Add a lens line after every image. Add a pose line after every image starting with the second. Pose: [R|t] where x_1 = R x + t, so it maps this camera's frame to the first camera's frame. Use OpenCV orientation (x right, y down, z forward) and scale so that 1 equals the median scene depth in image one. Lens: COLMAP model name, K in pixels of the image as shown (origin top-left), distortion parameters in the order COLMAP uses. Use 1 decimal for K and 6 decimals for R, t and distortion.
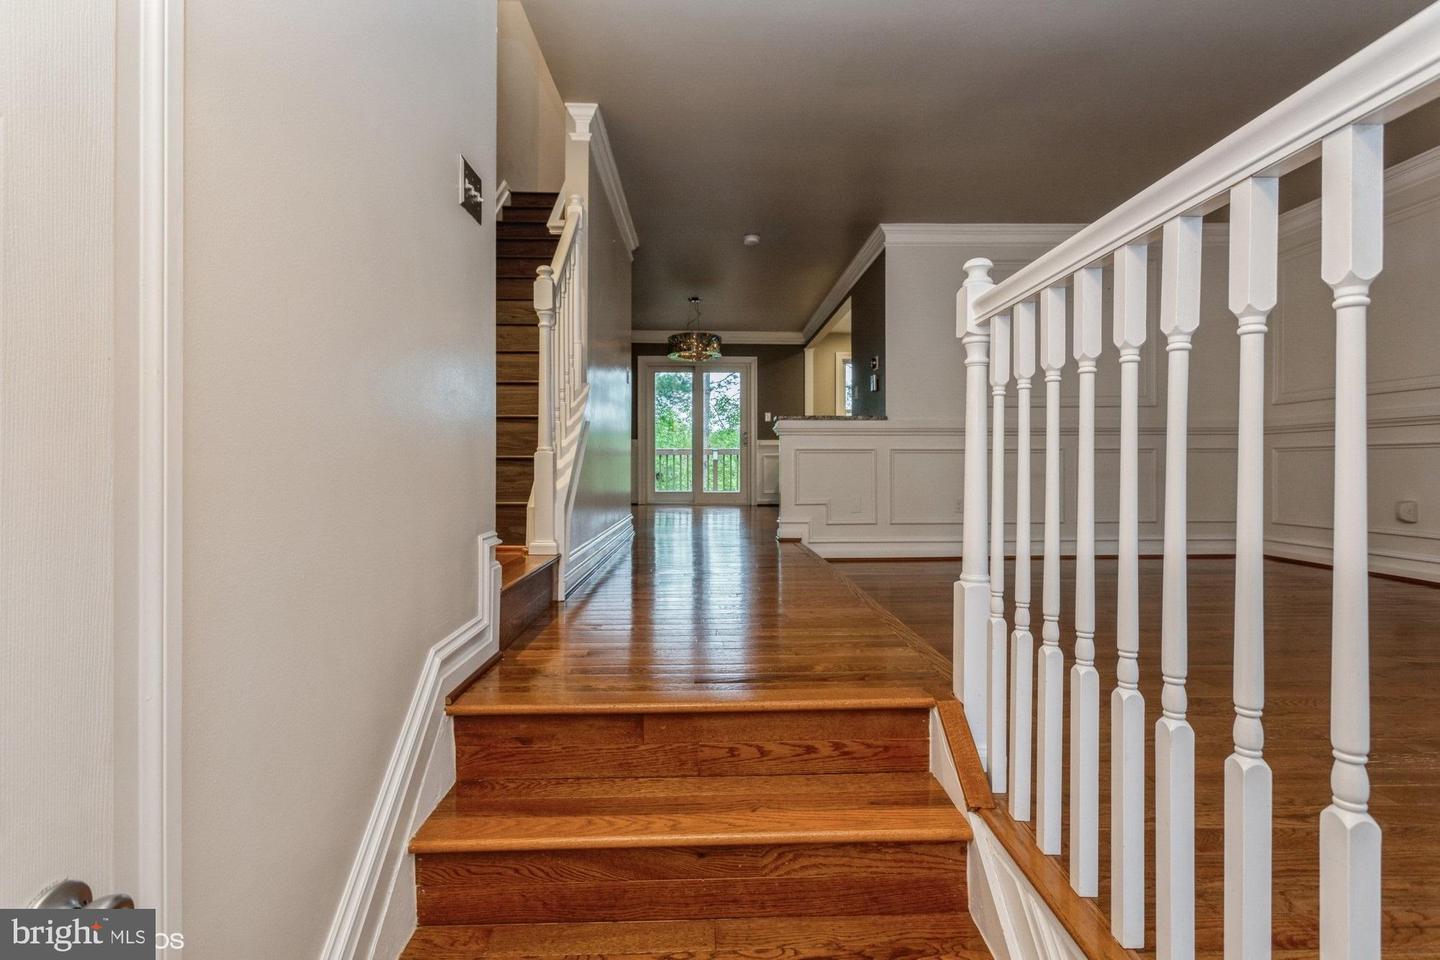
lens RADIAL K [[682.1, 0, 718.1], [0, 682.1, 469.7], [0, 0, 1]] dist [-0.000995, 0.002870]
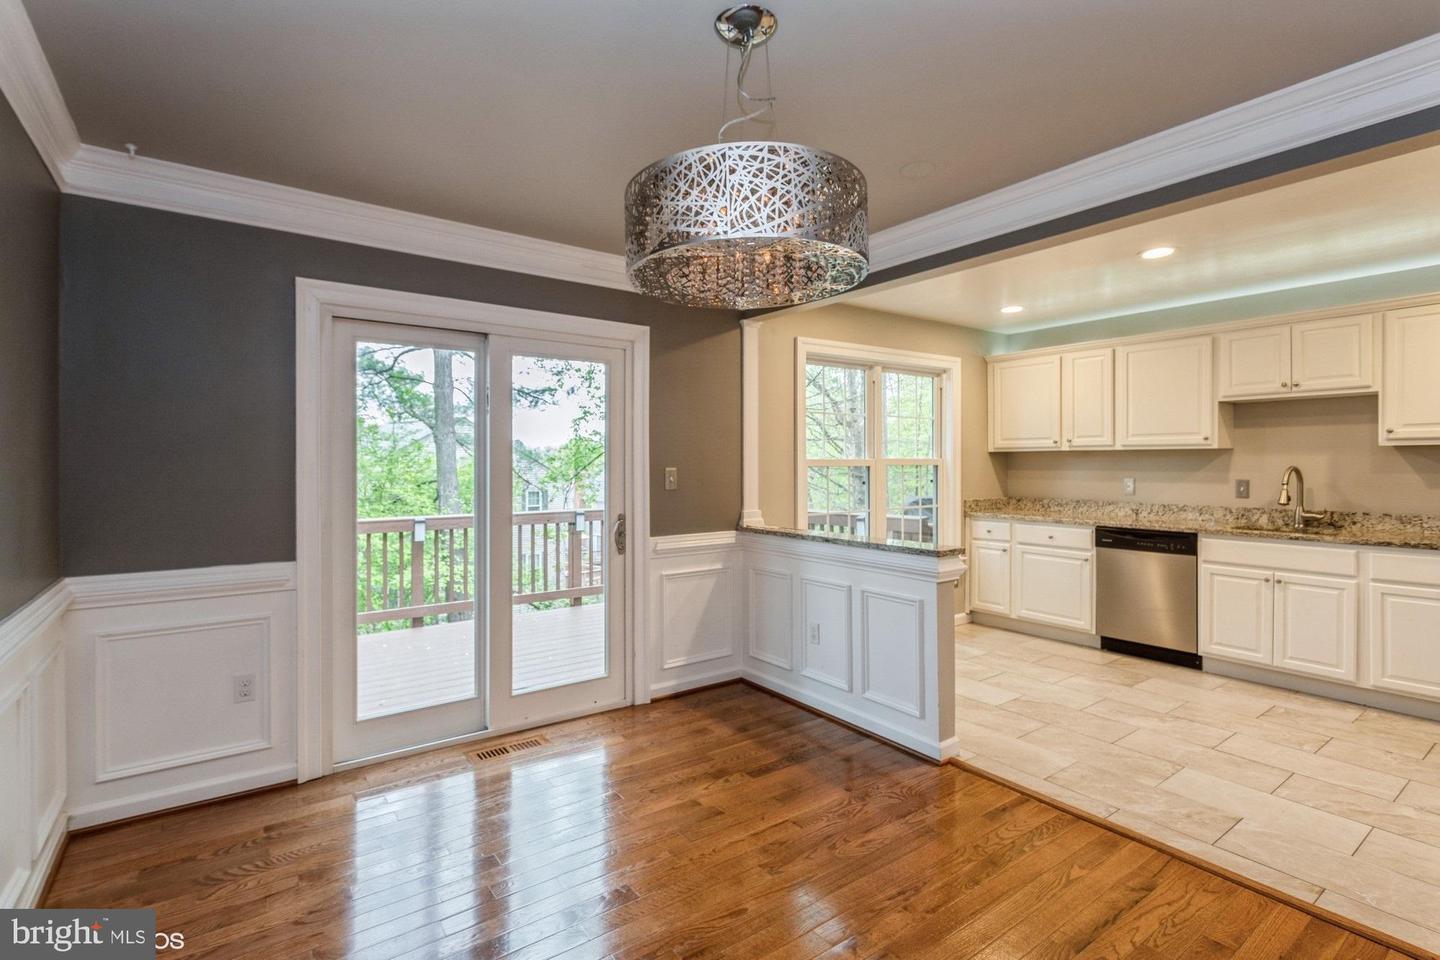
lens RADIAL K [[682.1, 0, 717.1], [0, 682.1, 465.9], [0, 0, 1]] dist [-0.000995, 0.002870]
pose [[0.824274, -0.003107, 0.566182, -0.133346], [0.008924, 0.999932, -0.007505, -0.081333], [-0.566120, 0.011239, 0.824246, 0.648751]]
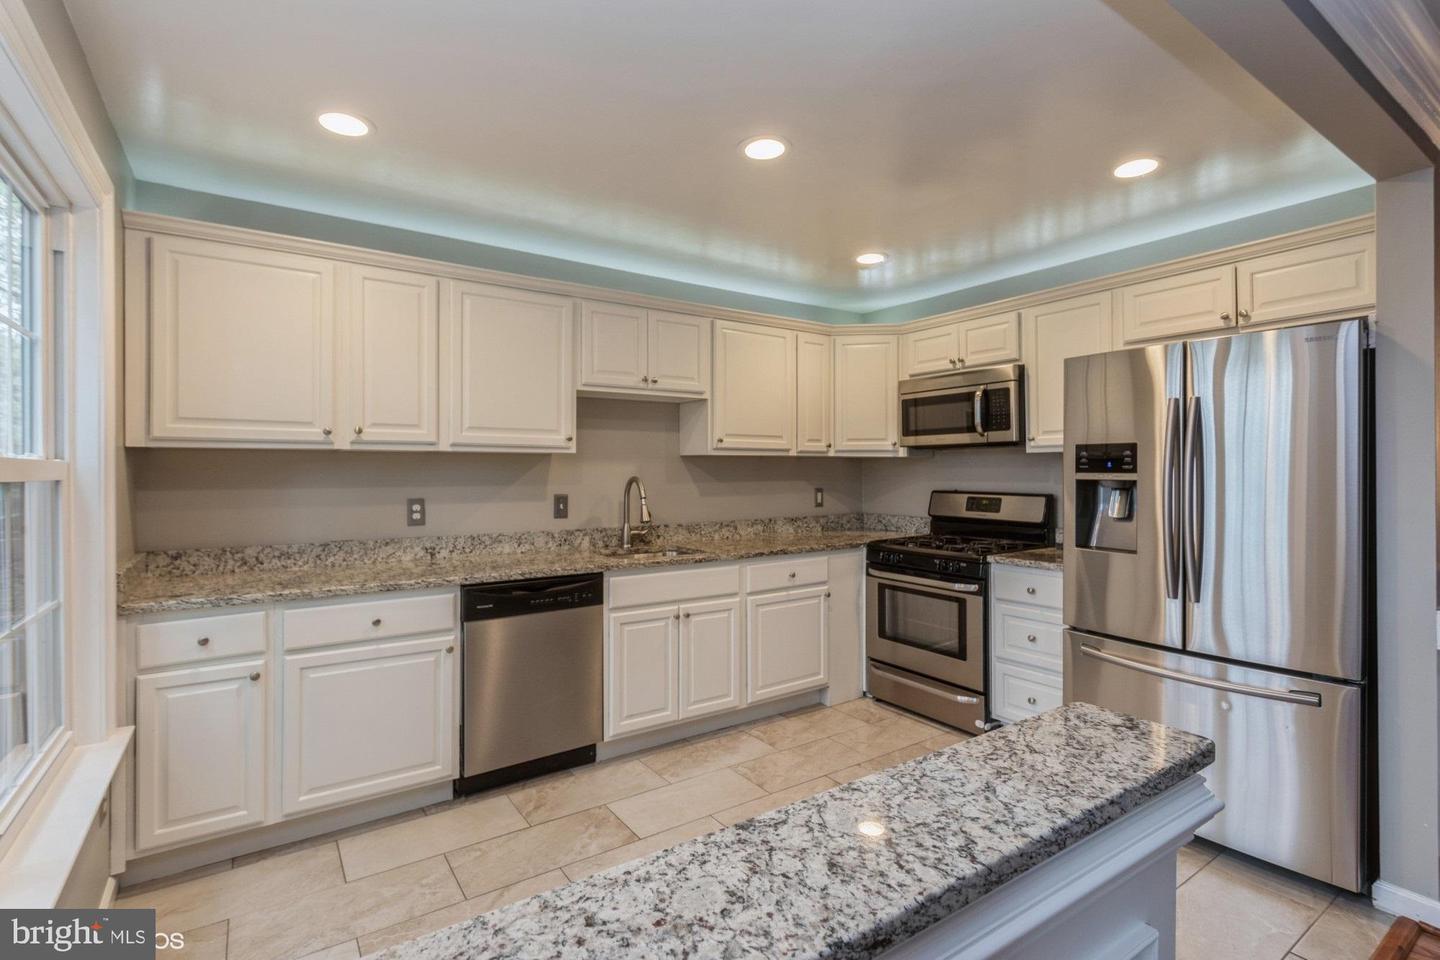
lens RADIAL K [[682.1, 0, 717.5], [0, 682.1, 473.7], [0, 0, 1]] dist [-0.000995, 0.002870]
pose [[-0.548240, 0.000724, 0.836321, 0.080918], [0.015583, 0.999835, 0.009350, -0.085286], [-0.836176, 0.018158, -0.548160, 0.962451]]
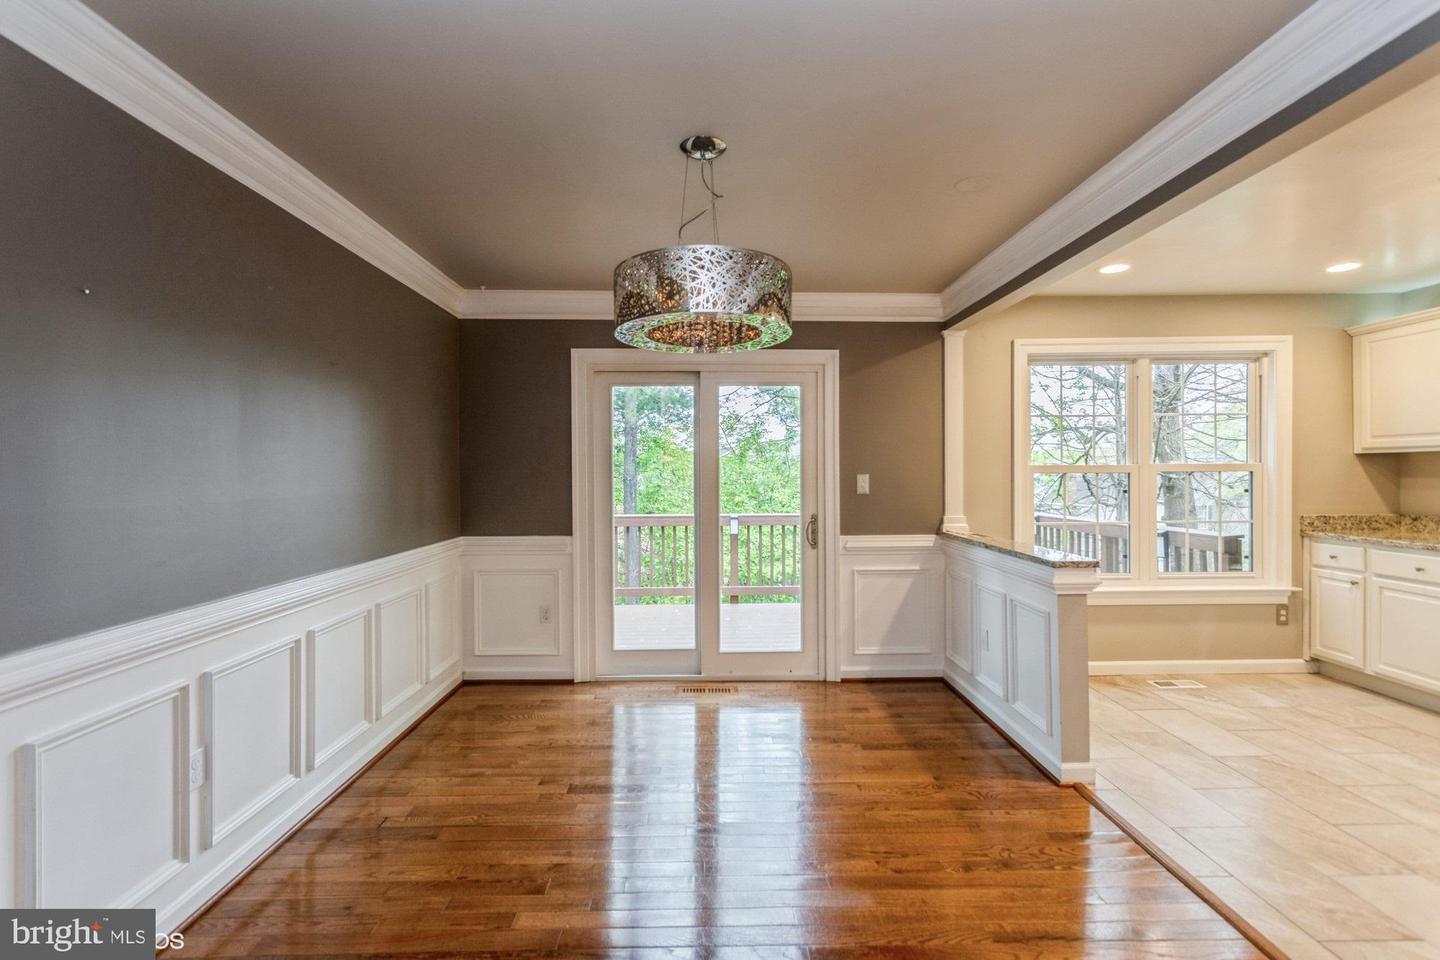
lens RADIAL K [[682.1, 0, 711.5], [0, 682.1, 473.6], [0, 0, 1]] dist [-0.000995, 0.002870]
pose [[0.999925, -0.004554, -0.011348, -0.021422], [0.004466, 0.999960, -0.007740, -0.080929], [0.011383, 0.007689, 0.999906, 0.548541]]
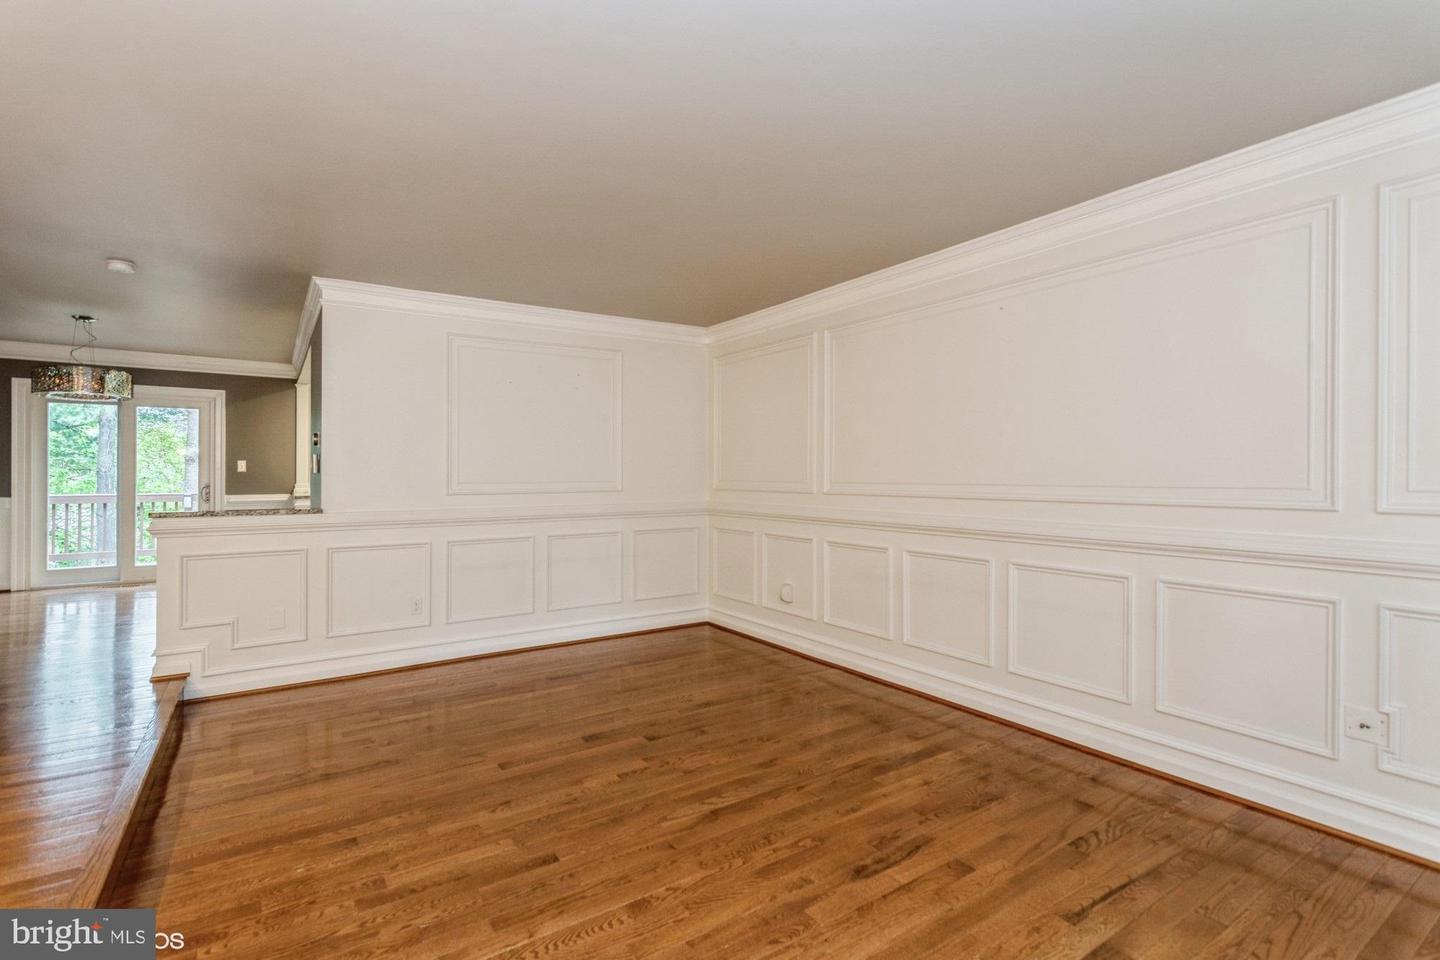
lens RADIAL K [[682.1, 0, 719.0], [0, 682.1, 468.9], [0, 0, 1]] dist [-0.000995, 0.002870]
pose [[0.838486, 0.004795, 0.544902, 0.106563], [0.004169, 0.999876, -0.015213, -0.059562], [-0.544907, 0.015028, 0.838362, 0.021302]]
